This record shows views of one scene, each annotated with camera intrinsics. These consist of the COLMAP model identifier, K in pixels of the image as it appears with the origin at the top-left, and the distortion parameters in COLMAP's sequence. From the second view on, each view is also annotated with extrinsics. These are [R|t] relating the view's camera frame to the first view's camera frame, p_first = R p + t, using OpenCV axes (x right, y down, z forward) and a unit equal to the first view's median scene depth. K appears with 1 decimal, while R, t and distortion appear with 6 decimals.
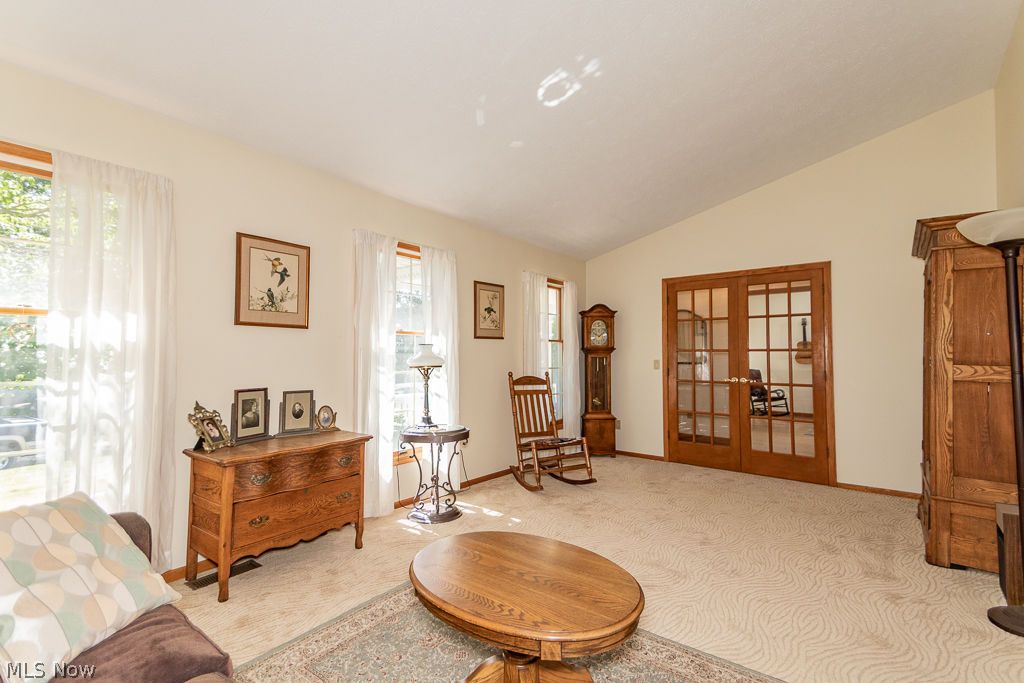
lens RADIAL K [[465.5, 0, 512.0], [0, 465.5, 341.5], [0, 0, 1]] dist [0.033822, -0.000094]
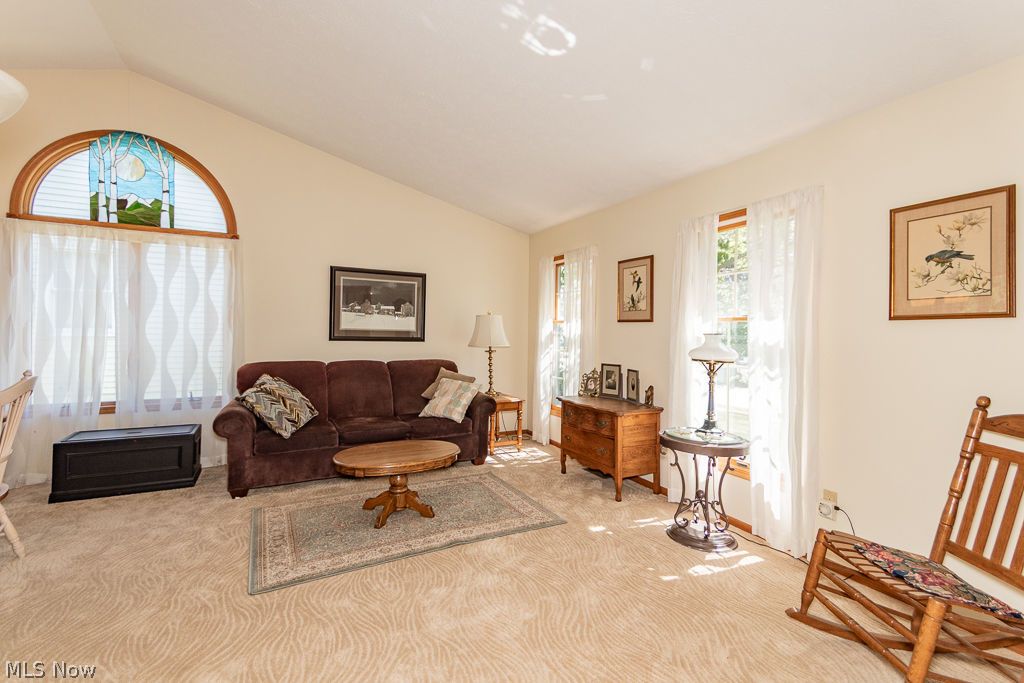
lens RADIAL K [[463.0, 0, 513.9], [0, 463.0, 337.4], [0, 0, 1]] dist [0.017873, -0.000036]
pose [[-0.432848, 0.002428, -0.901463, 0.868540], [0.012218, 0.999920, -0.003174, 0.013899], [0.901384, -0.012388, -0.432843, 1.265533]]
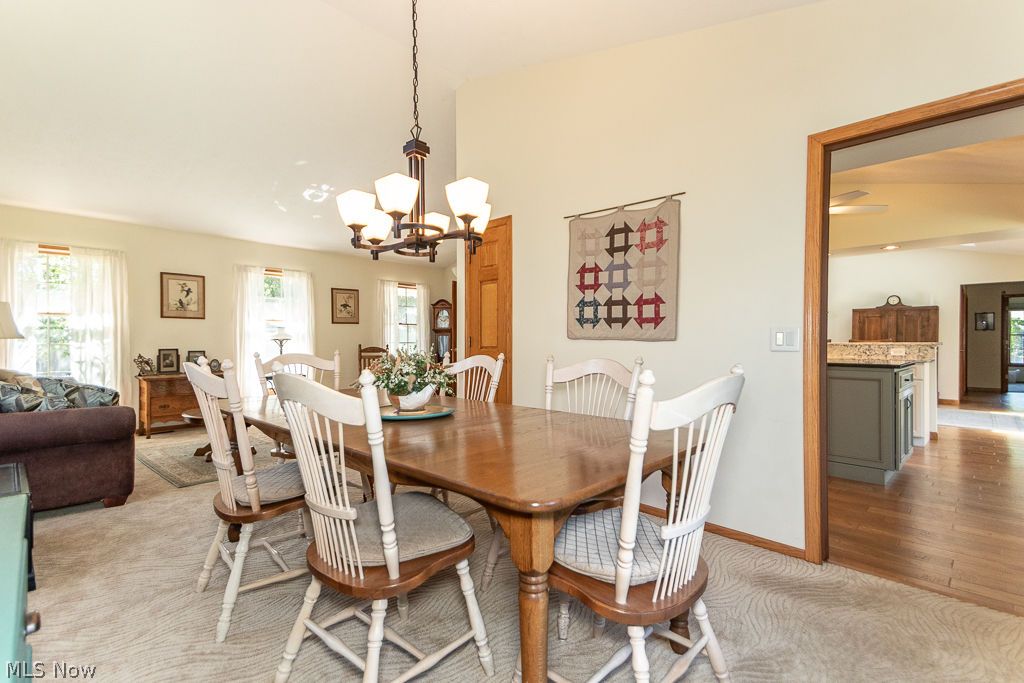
lens RADIAL K [[470.6, 0, 510.9], [0, 470.6, 343.0], [0, 0, 1]] dist [0.104097, -0.047145]
pose [[0.994165, 0.004521, -0.107771, 1.085259], [0.000327, 0.998990, 0.044924, -0.019458], [0.107865, -0.044697, 0.993160, -0.898031]]
